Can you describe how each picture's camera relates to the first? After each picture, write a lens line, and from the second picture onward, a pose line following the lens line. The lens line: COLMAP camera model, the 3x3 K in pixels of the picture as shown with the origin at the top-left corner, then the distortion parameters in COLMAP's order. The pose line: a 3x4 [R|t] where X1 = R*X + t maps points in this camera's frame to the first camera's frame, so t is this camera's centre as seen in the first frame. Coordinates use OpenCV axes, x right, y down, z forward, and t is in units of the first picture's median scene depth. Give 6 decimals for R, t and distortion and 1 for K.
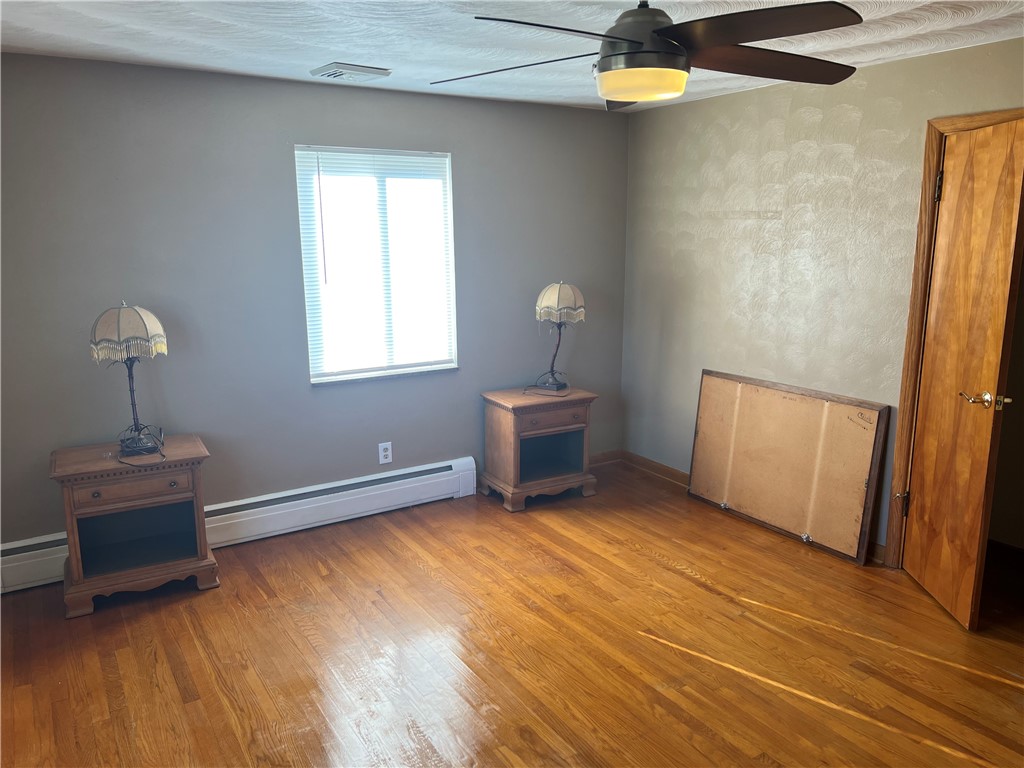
lens RADIAL K [[756.5, 0, 528.7], [0, 756.5, 382.5], [0, 0, 1]] dist [0.033275, -0.002695]
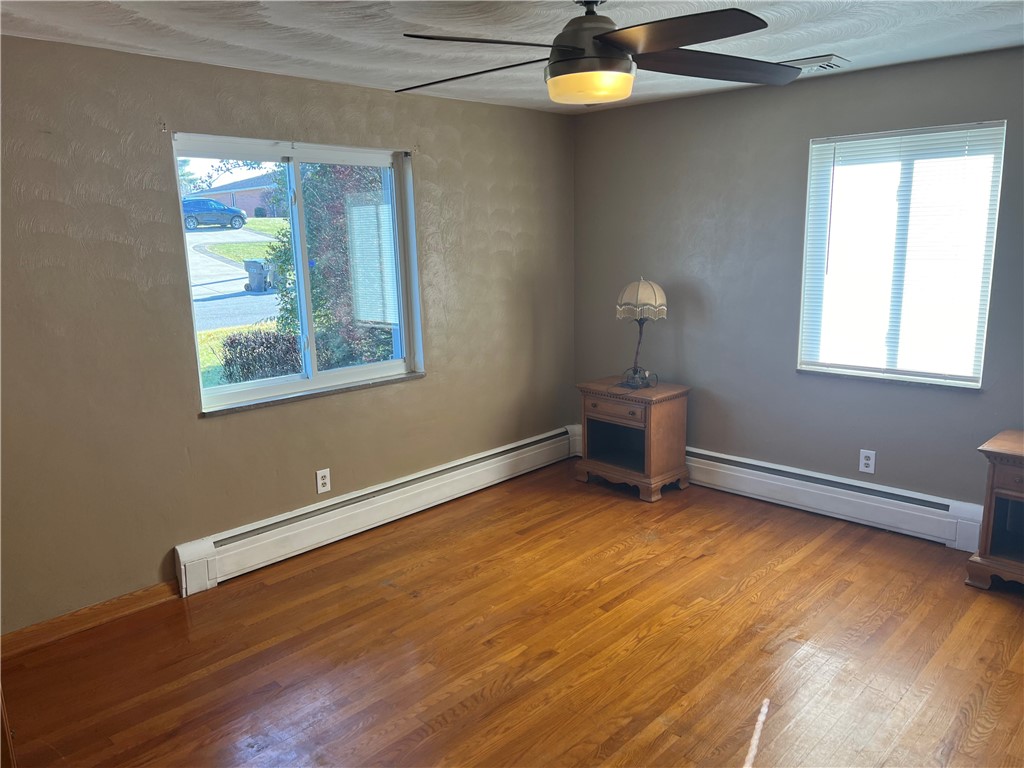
lens RADIAL K [[775.4, 0, 512.0], [0, 775.4, 384.0], [0, 0, 1]] dist [0.097794, -0.103455]
pose [[0.242912, 0.195860, -0.950070, 0.685348], [-0.171390, 0.972662, 0.156697, -0.085788], [0.954787, 0.124769, 0.269840, 0.361288]]
